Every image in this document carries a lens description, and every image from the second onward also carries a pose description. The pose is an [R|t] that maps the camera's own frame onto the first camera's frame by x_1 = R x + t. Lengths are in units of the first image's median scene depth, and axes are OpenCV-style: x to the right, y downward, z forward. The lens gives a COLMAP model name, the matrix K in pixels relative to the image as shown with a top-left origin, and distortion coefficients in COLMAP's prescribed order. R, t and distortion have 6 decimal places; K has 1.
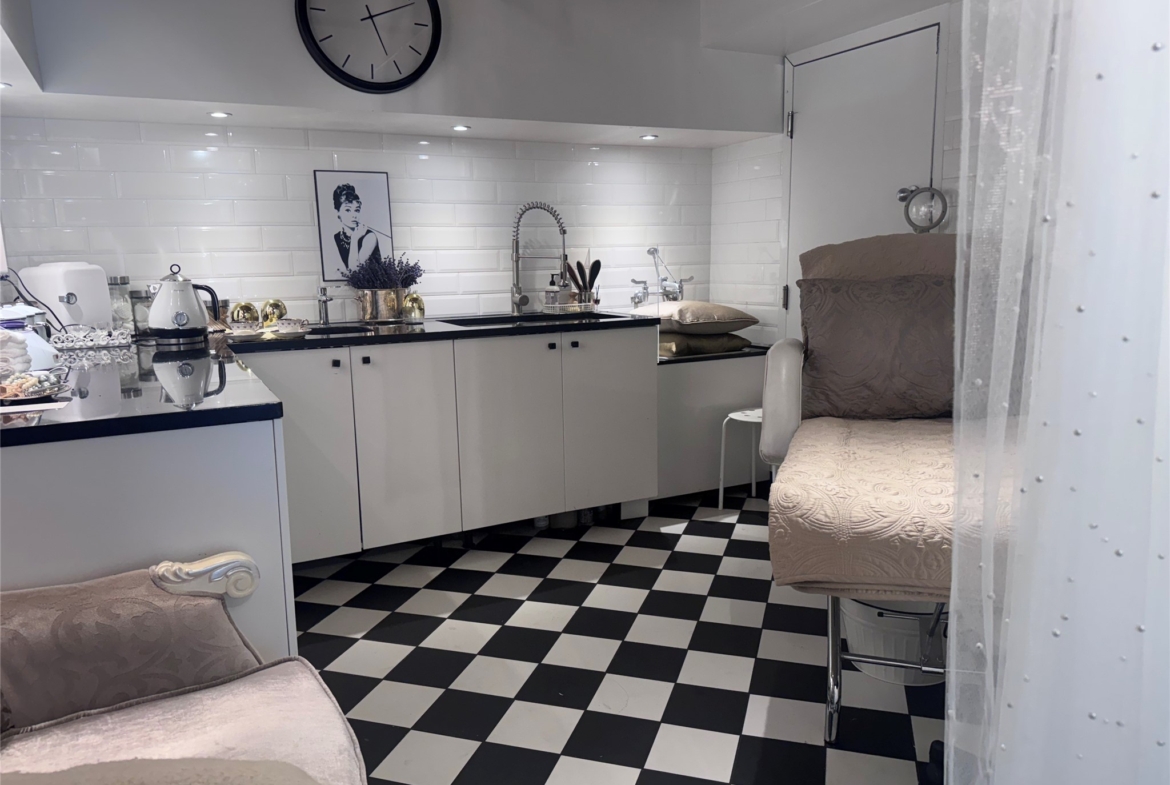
lens RADIAL K [[817.9, 0, 589.9], [0, 817.9, 397.3], [0, 0, 1]] dist [0.051108, -0.066074]
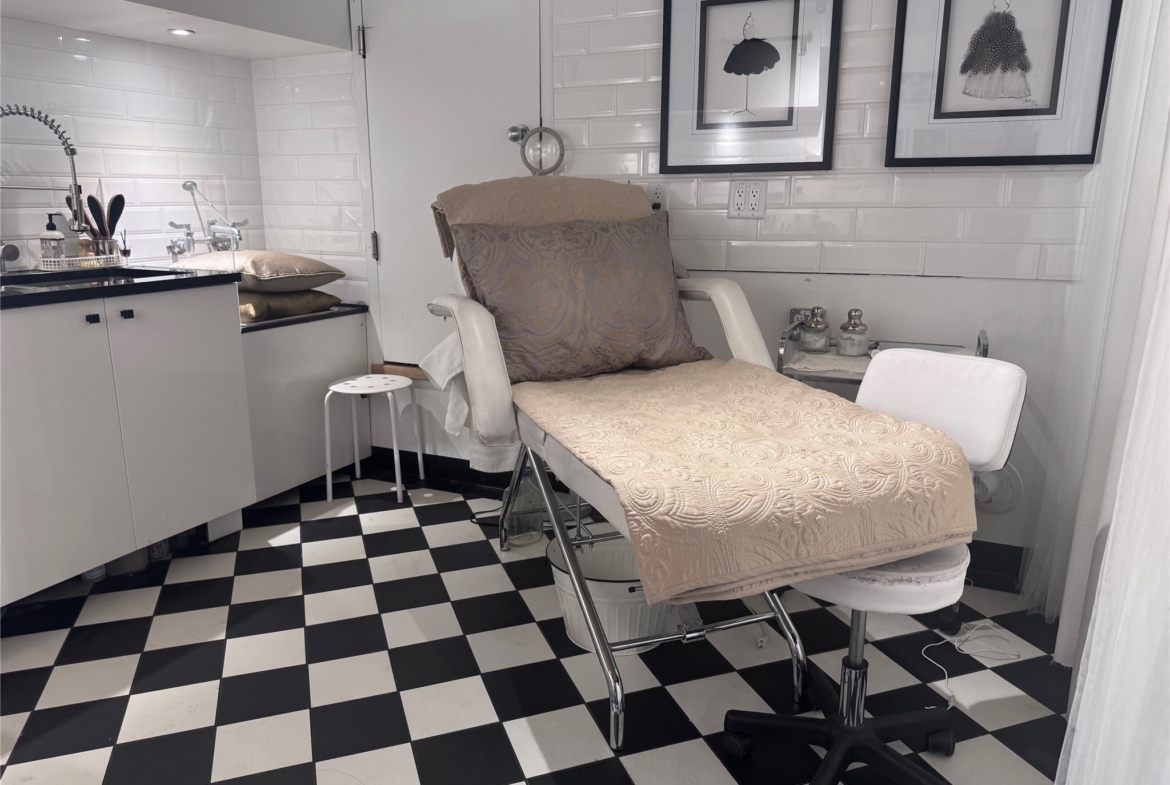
lens RADIAL K [[817.9, 0, 589.3], [0, 817.9, 384.5], [0, 0, 1]] dist [0.051108, -0.066074]
pose [[0.790638, -0.110435, 0.602242, -0.127942], [0.082341, 0.993842, 0.074145, -0.022741], [-0.606722, -0.009033, 0.794863, 0.180293]]
